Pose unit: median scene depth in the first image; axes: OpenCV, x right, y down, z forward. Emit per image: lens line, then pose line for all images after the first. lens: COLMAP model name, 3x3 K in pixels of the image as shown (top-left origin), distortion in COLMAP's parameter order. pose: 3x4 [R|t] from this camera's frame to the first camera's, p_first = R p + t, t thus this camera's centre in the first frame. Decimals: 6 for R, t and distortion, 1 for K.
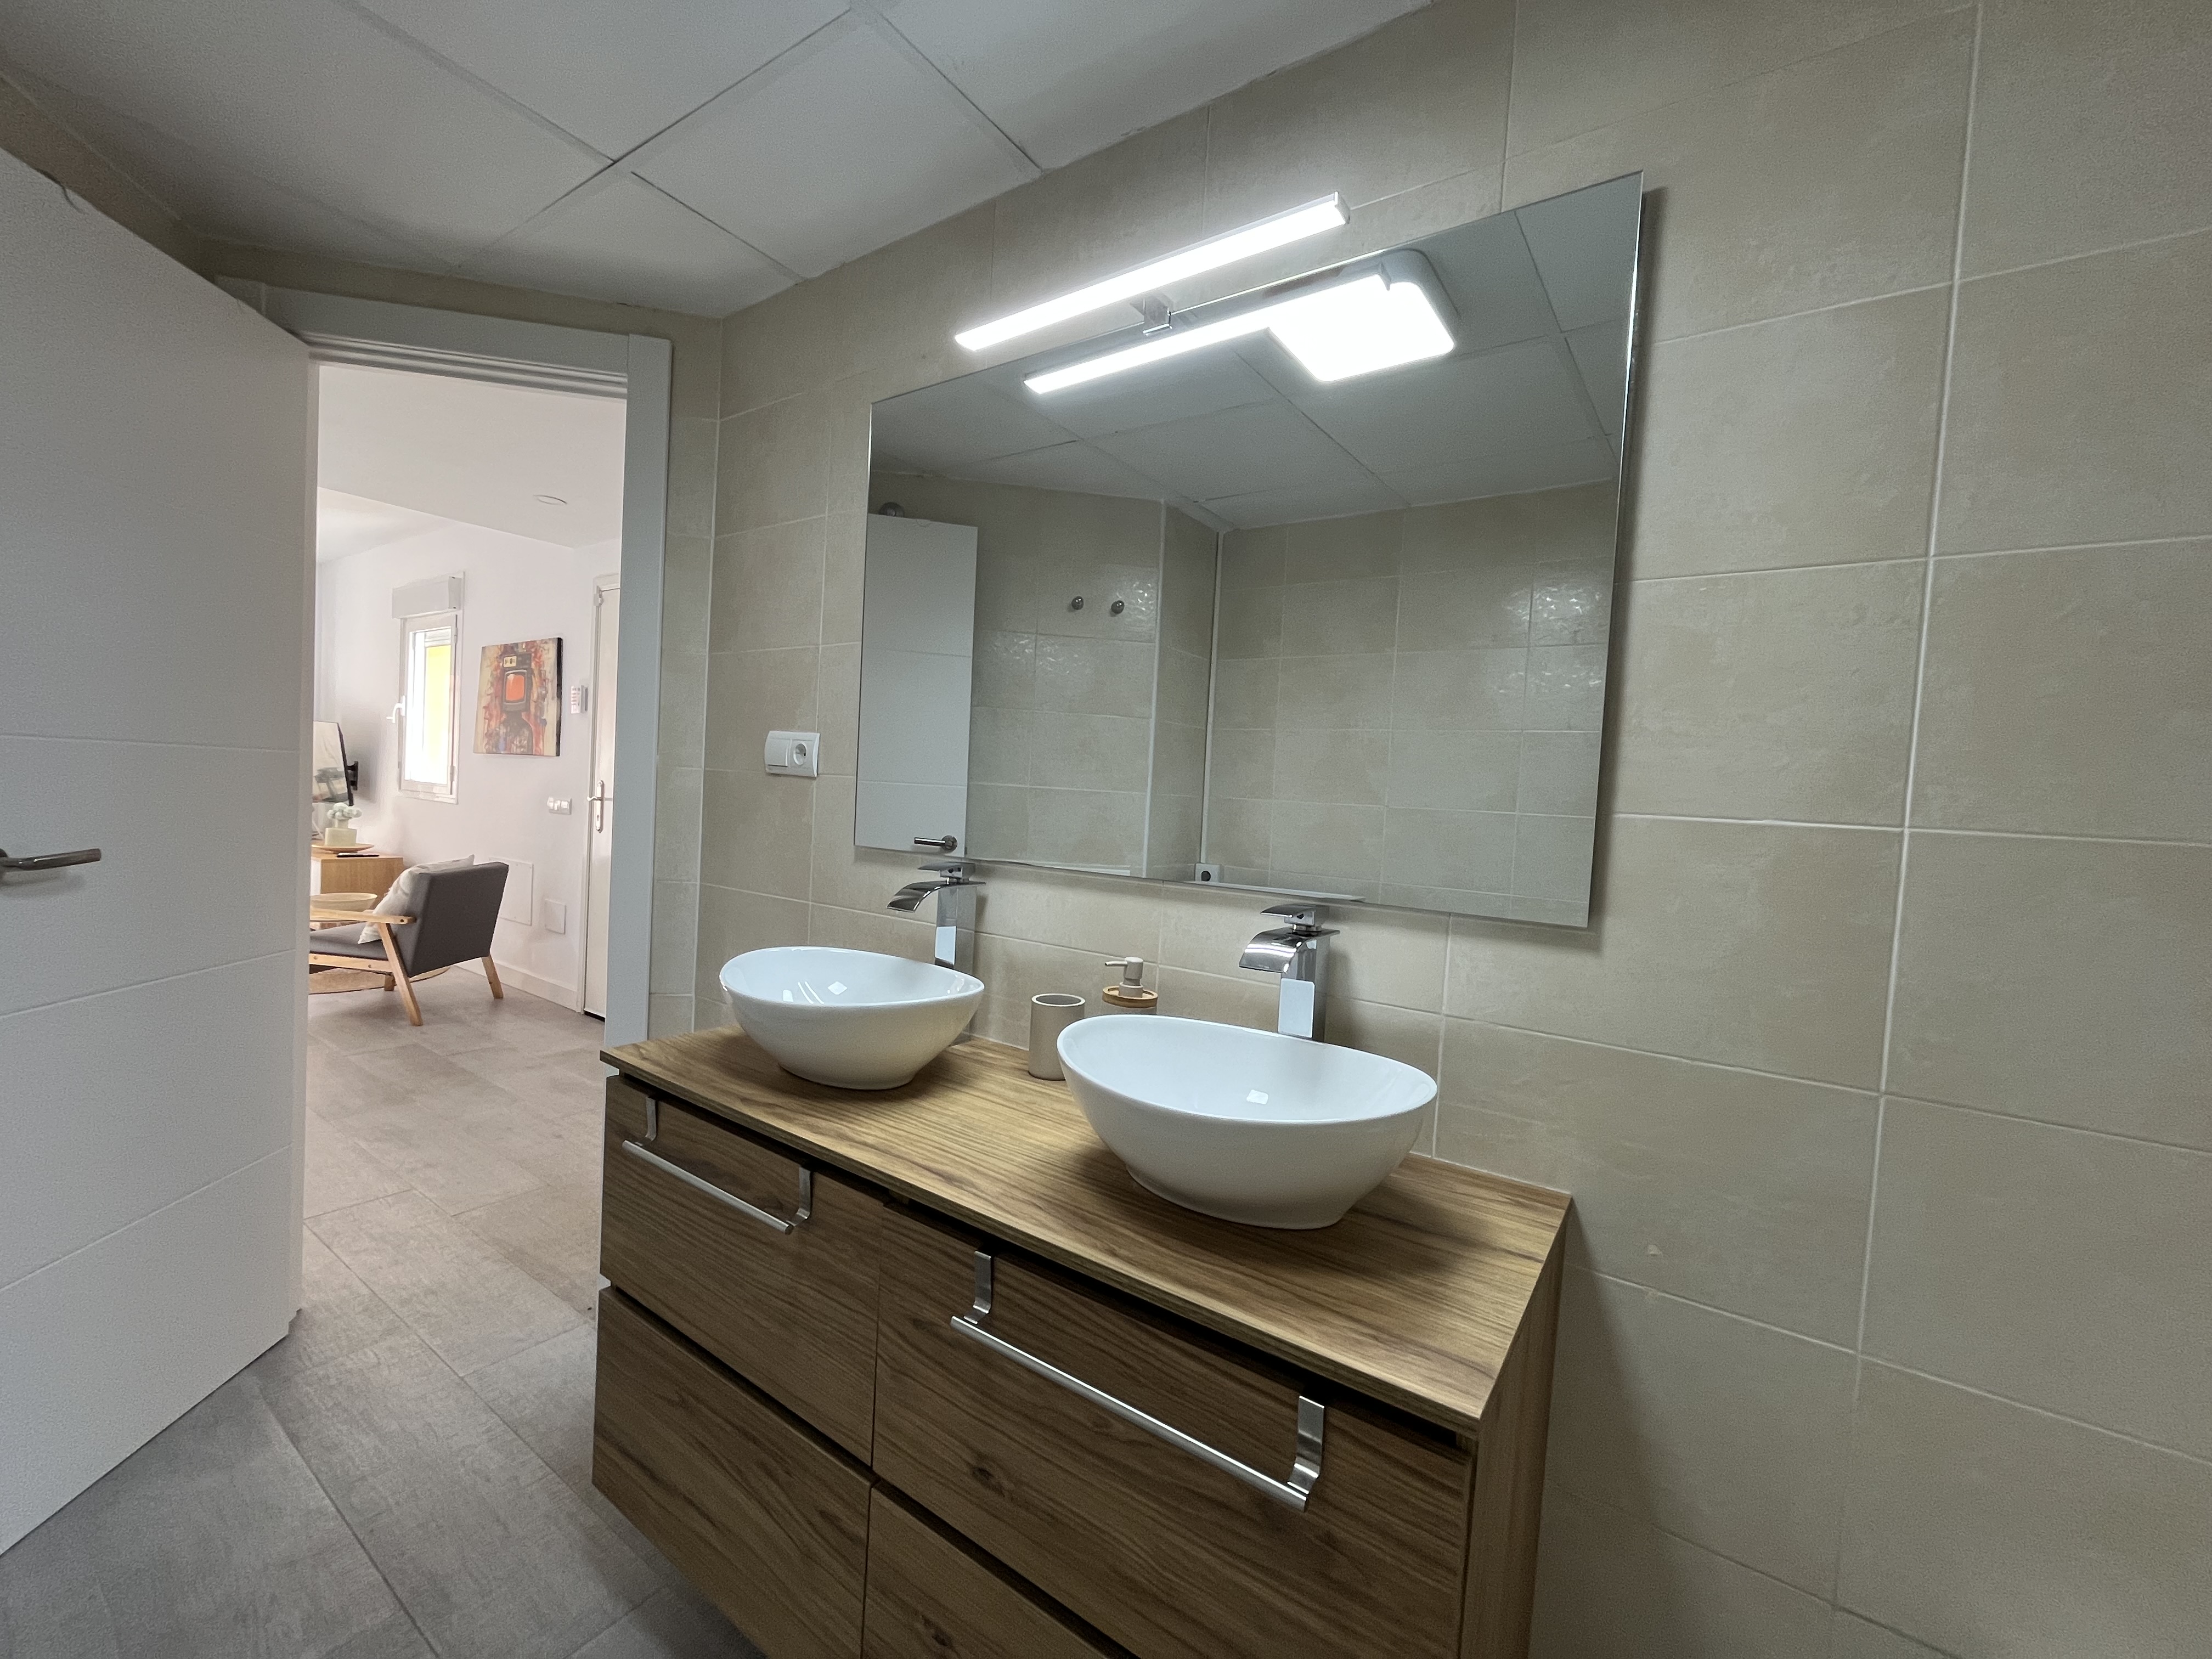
lens RADIAL K [[891.2, 0, 1110.9], [0, 891.2, 825.6], [0, 0, 1]] dist [-0.002342, -0.000625]
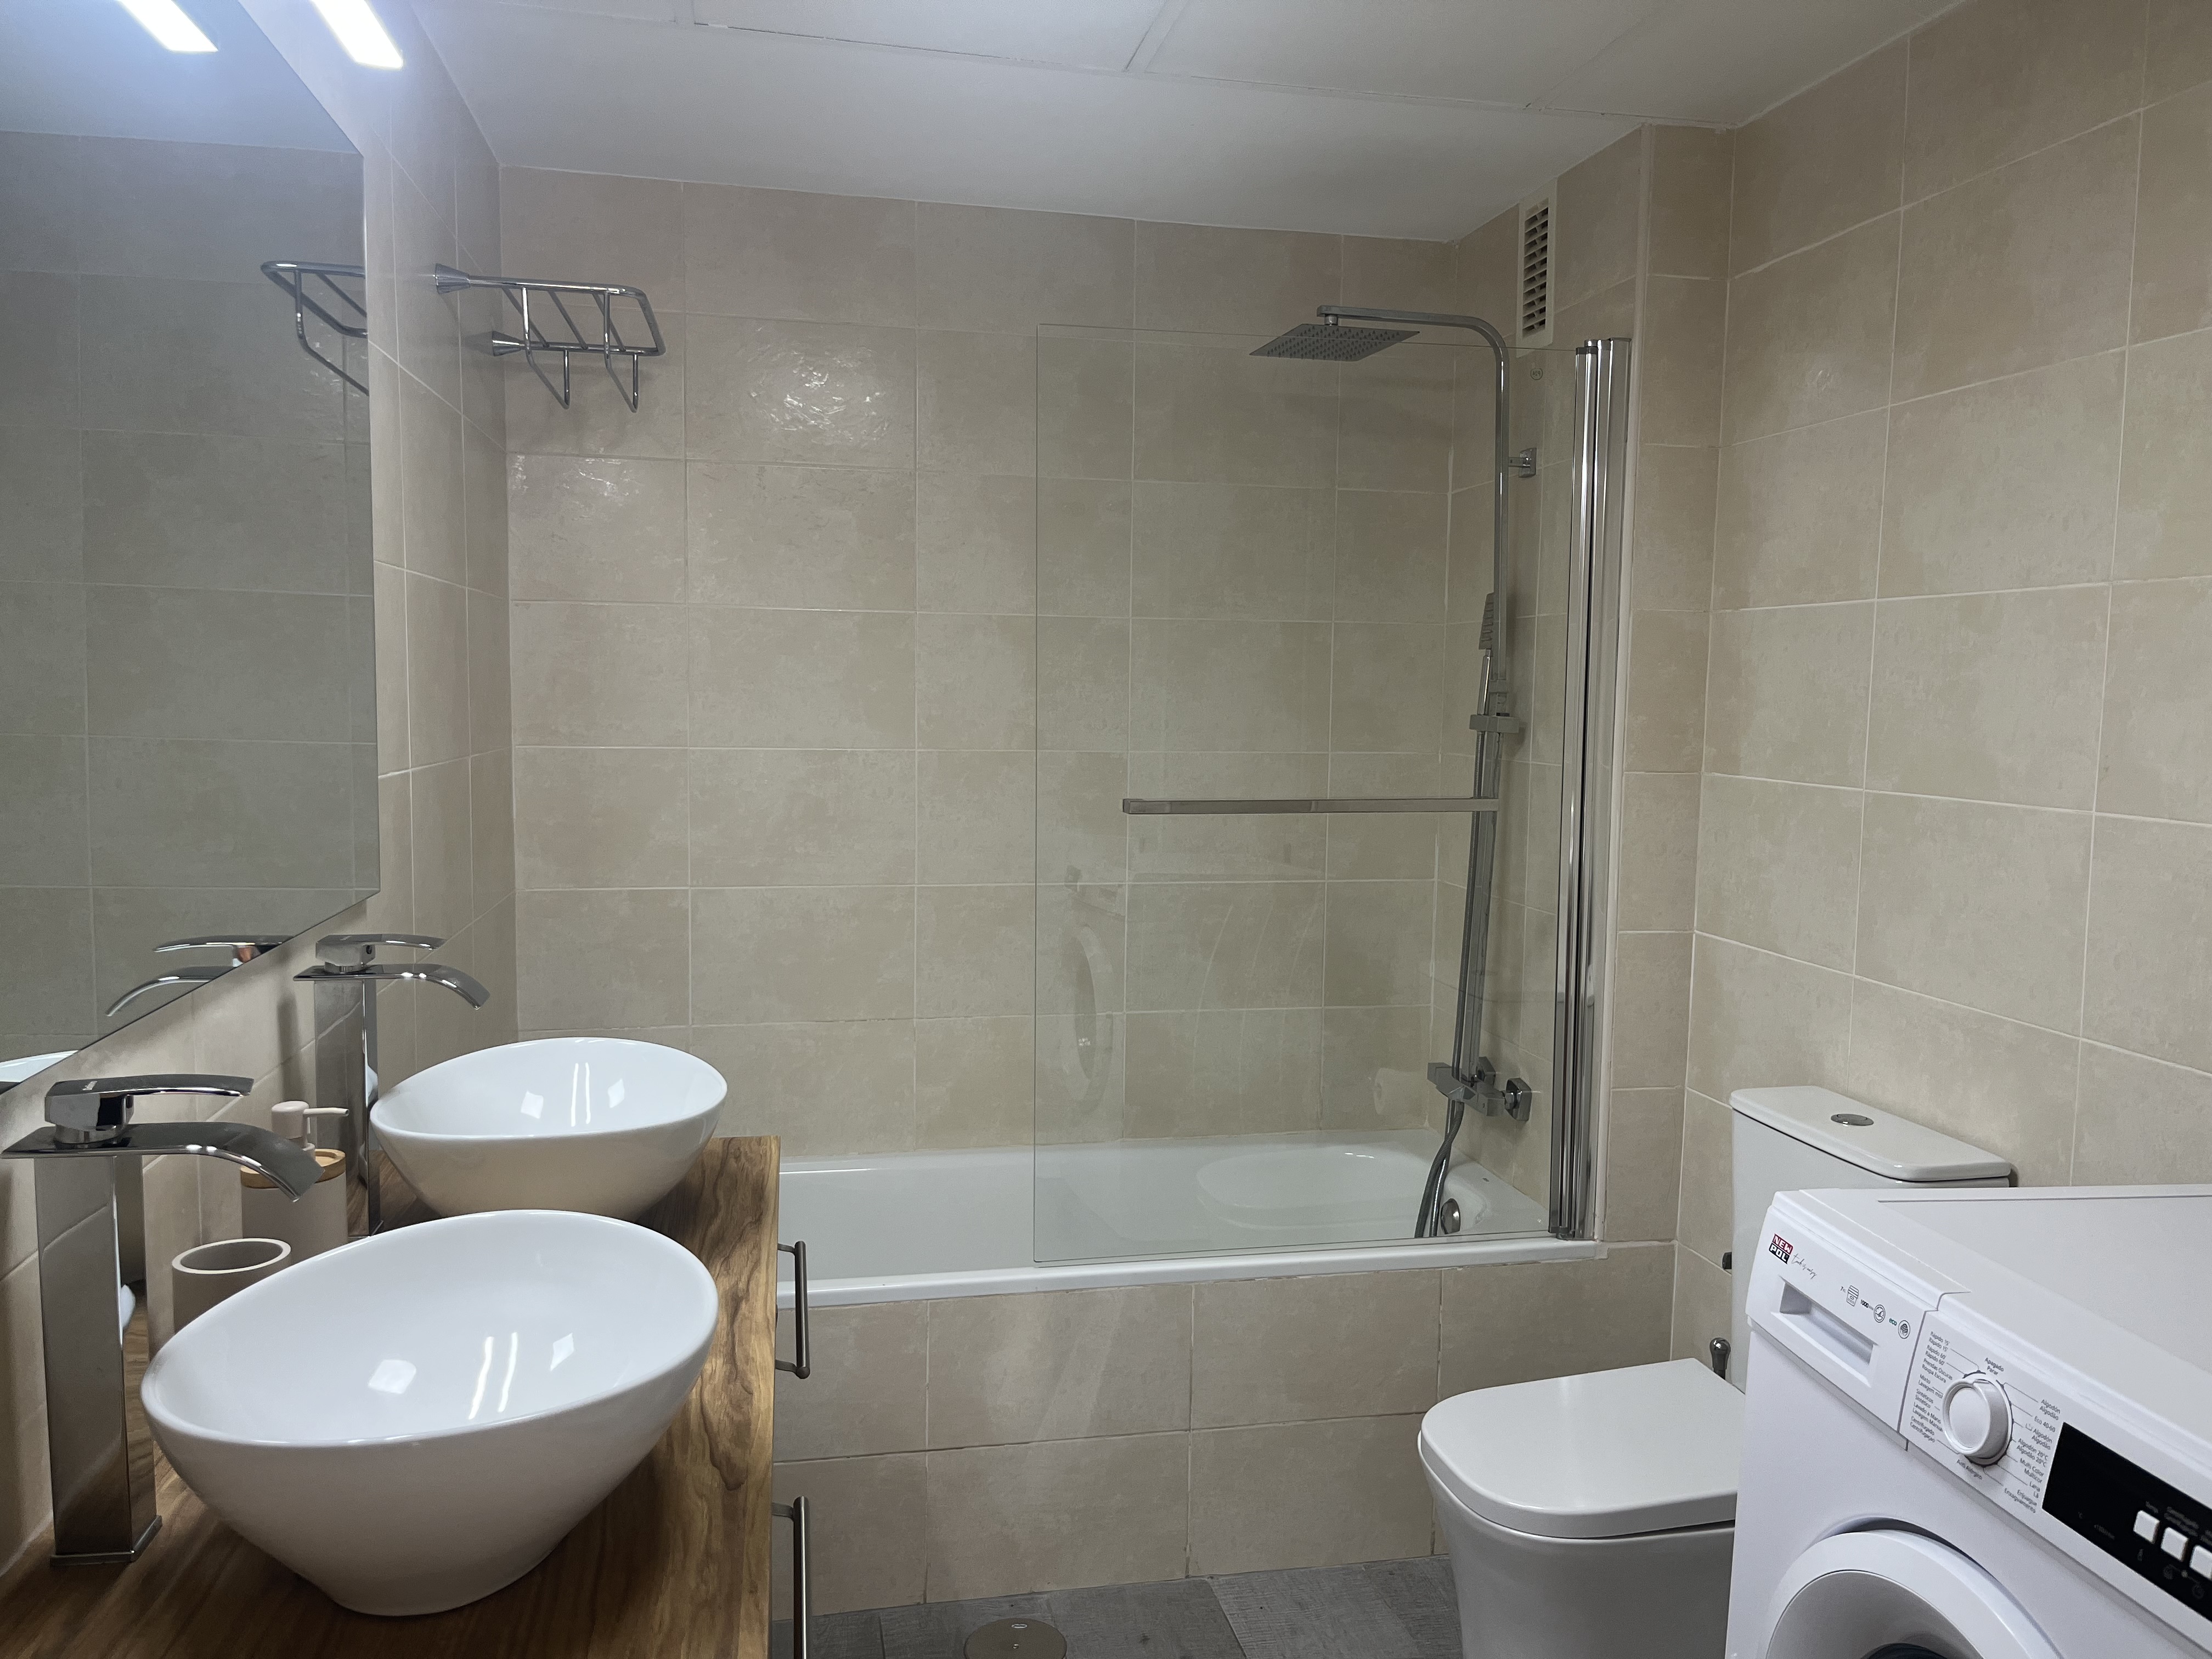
lens RADIAL K [[1688.6, 0, 1112.1], [0, 1688.6, 836.0], [0, 0, 1]] dist [0.025603, -0.020540]
pose [[-0.709991, -0.128257, 0.692433, -1.305337], [-0.032400, 0.988183, 0.149816, -0.247595], [-0.703465, 0.083934, -0.705756, 1.629411]]
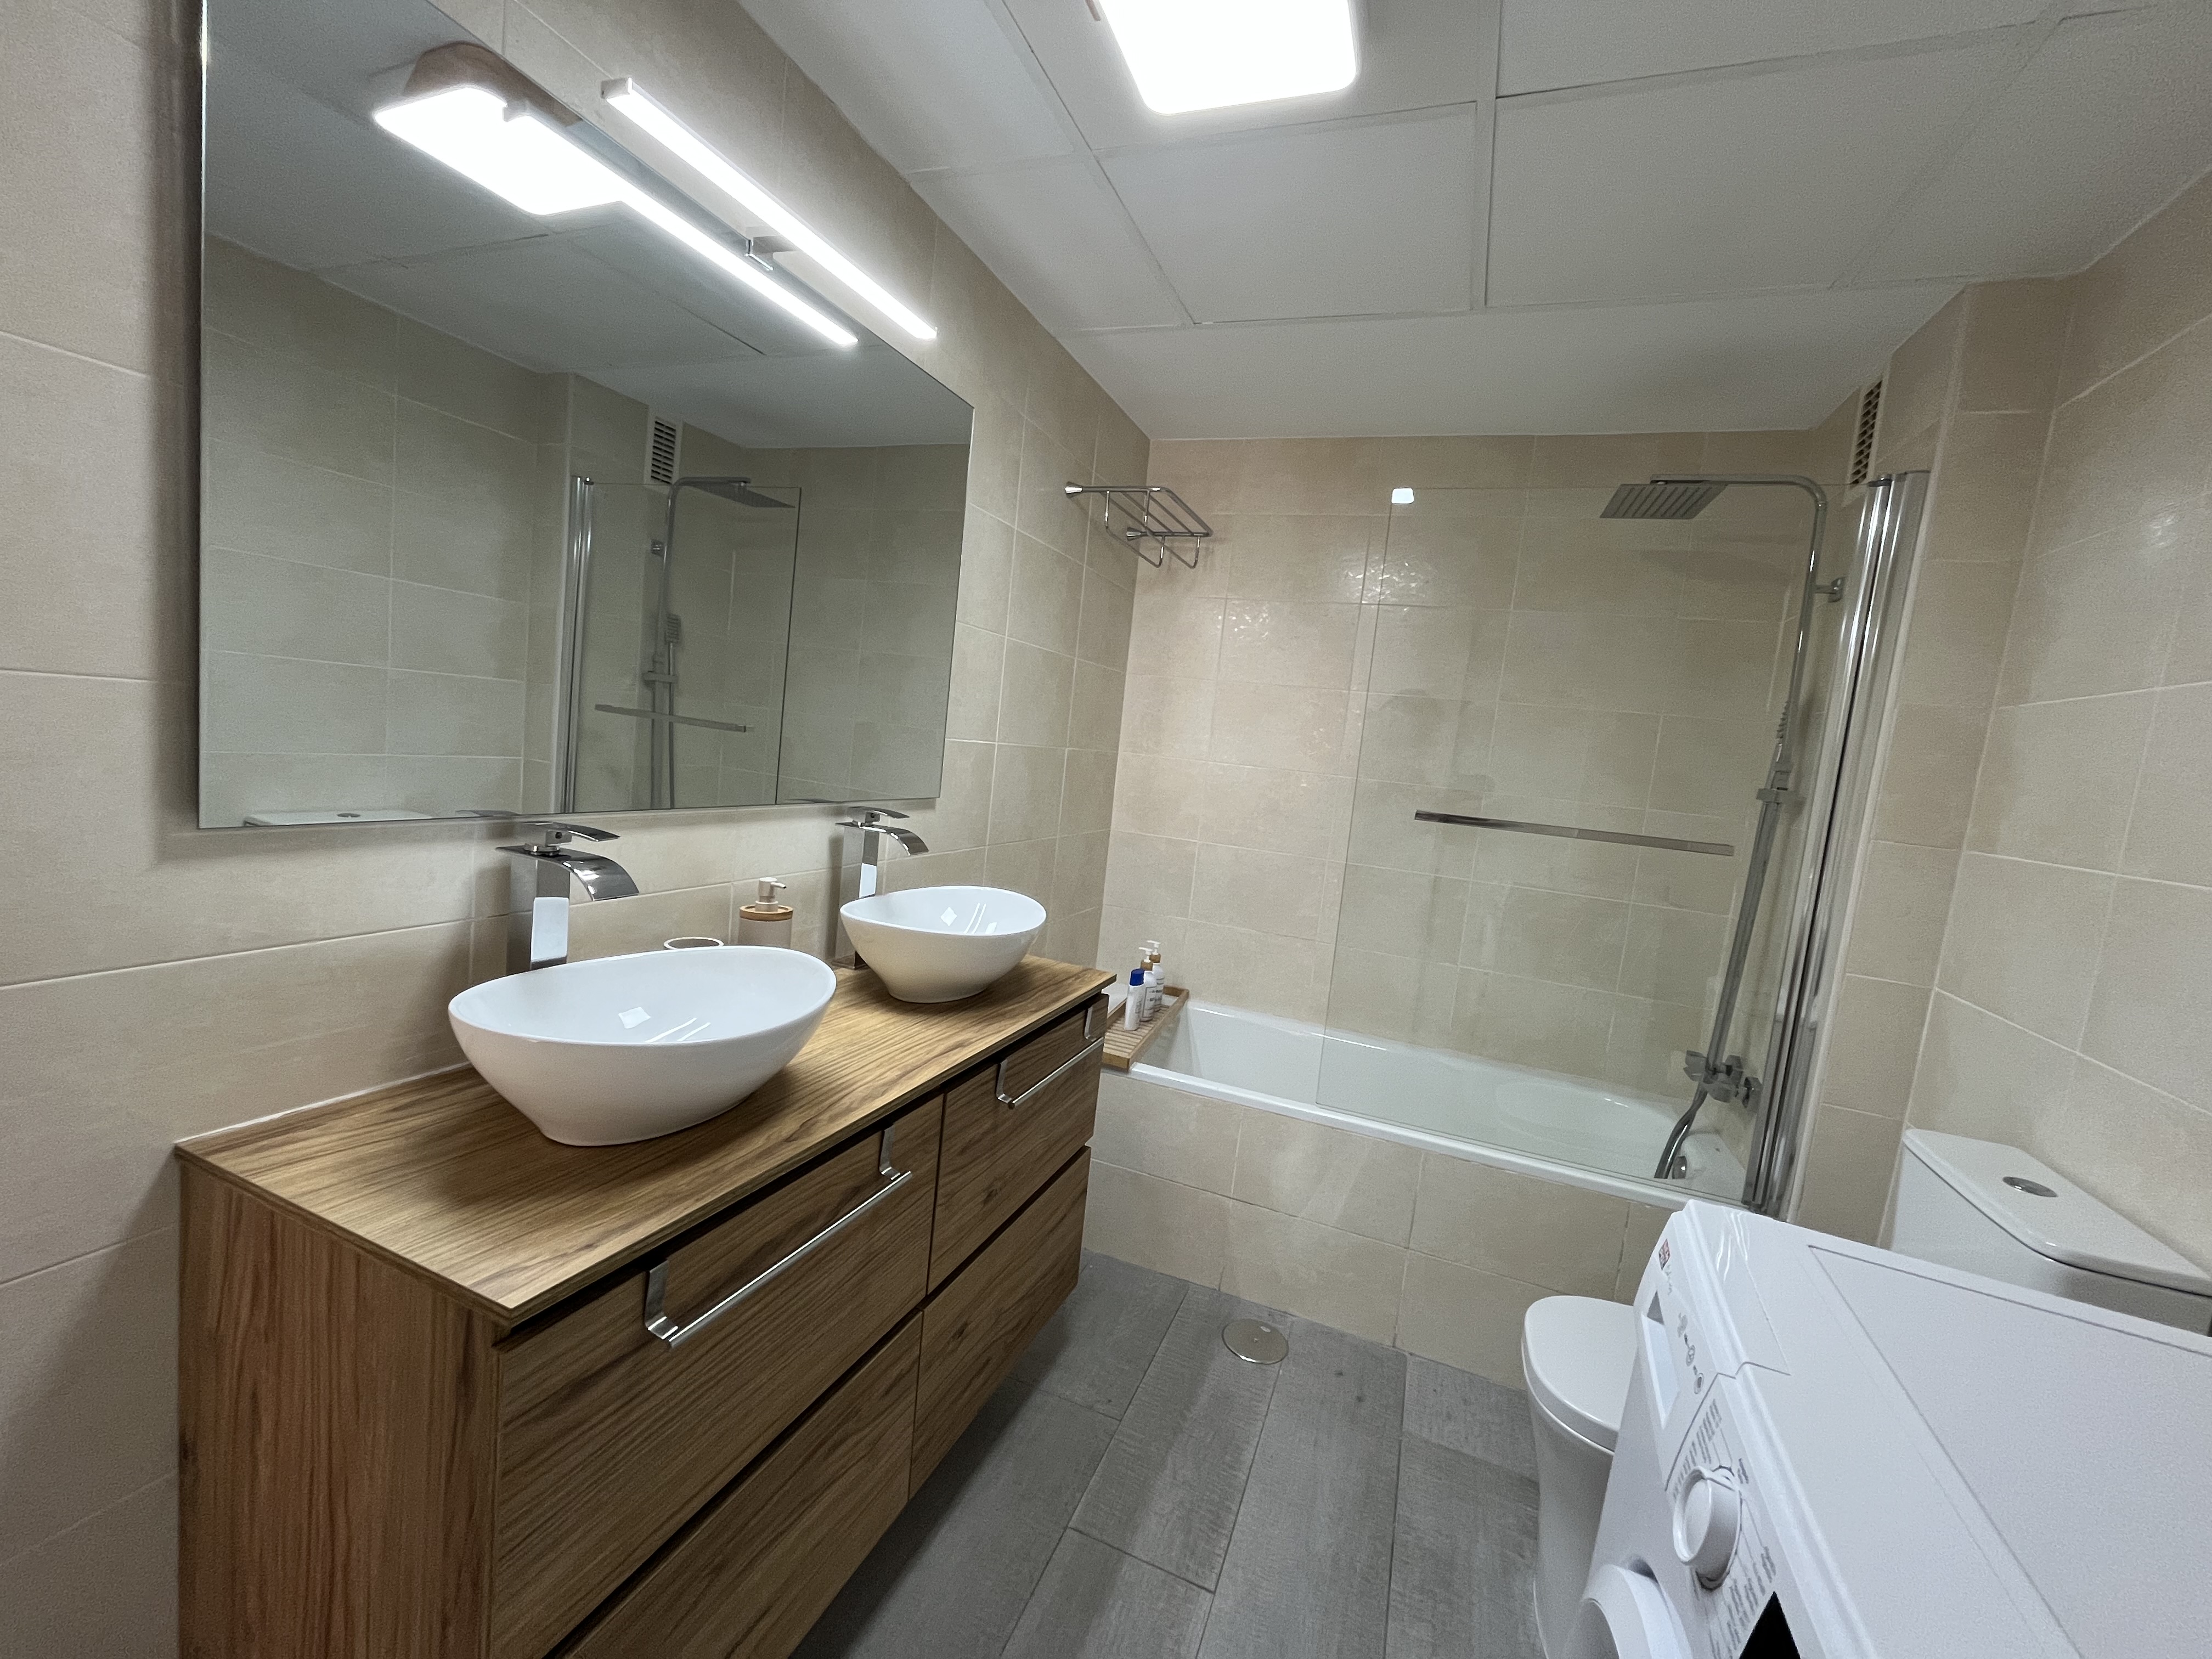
lens RADIAL K [[891.2, 0, 1098.0], [0, 891.2, 827.4], [0, 0, 1]] dist [-0.002342, -0.000625]
pose [[-0.199799, -0.173550, 0.964345, -1.315325], [-0.082941, 0.983652, 0.159841, -0.149330], [-0.976320, -0.048047, -0.210927, 0.974208]]
